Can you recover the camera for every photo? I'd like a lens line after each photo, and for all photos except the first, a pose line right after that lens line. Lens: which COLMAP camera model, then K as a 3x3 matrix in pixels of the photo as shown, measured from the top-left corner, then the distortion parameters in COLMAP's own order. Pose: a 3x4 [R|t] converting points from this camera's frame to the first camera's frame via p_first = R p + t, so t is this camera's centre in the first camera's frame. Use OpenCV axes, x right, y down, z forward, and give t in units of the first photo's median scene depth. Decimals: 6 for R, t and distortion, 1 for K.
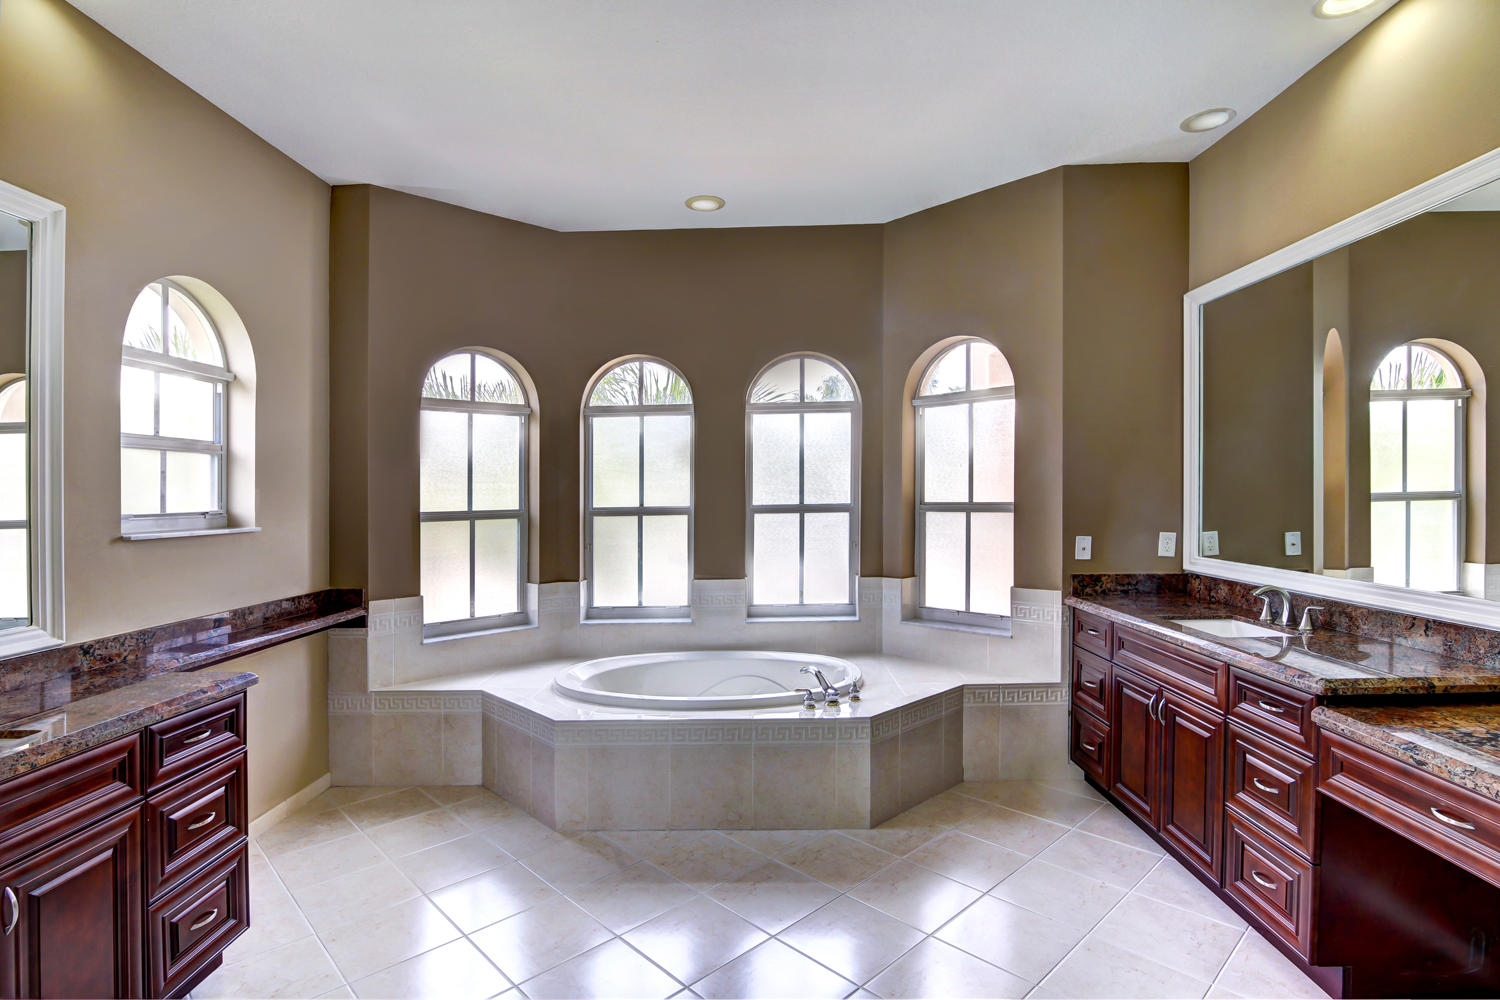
lens RADIAL K [[686.9, 0, 750.0], [0, 686.9, 500.0], [0, 0, 1]] dist [0.000148, 0.000029]
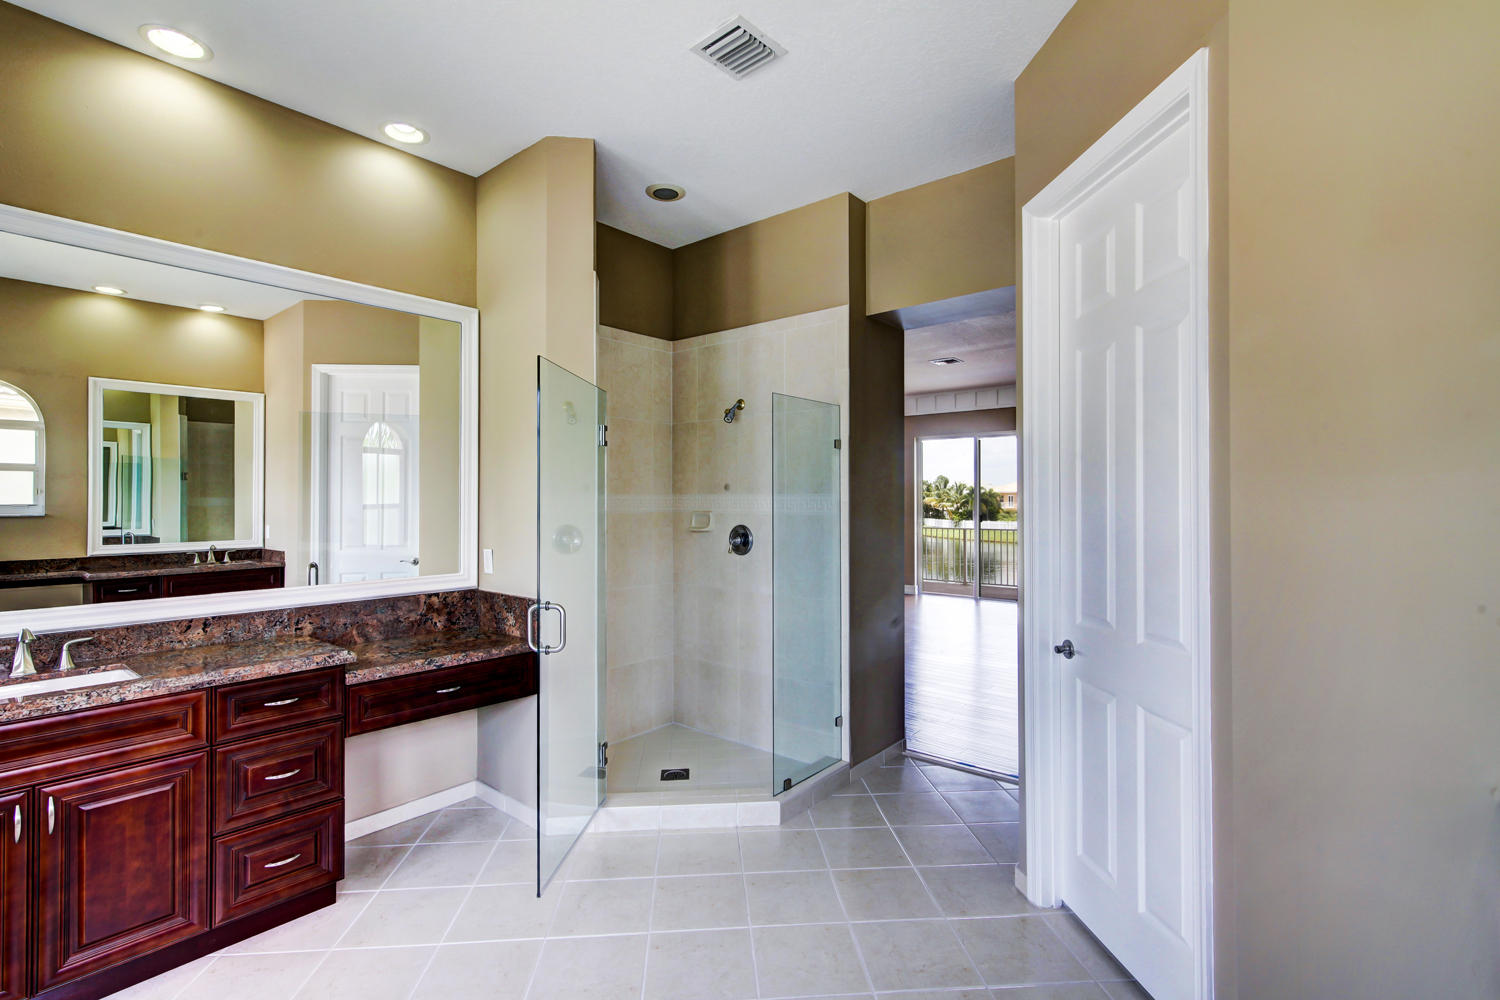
lens RADIAL K [[686.9, 0, 750.0], [0, 686.9, 500.0], [0, 0, 1]] dist [0.000148, 0.000029]
pose [[-0.781791, 0.003326, 0.623531, -0.537186], [0.005761, 0.999982, 0.001889, -0.034310], [-0.623513, 0.005068, -0.781796, 1.343944]]
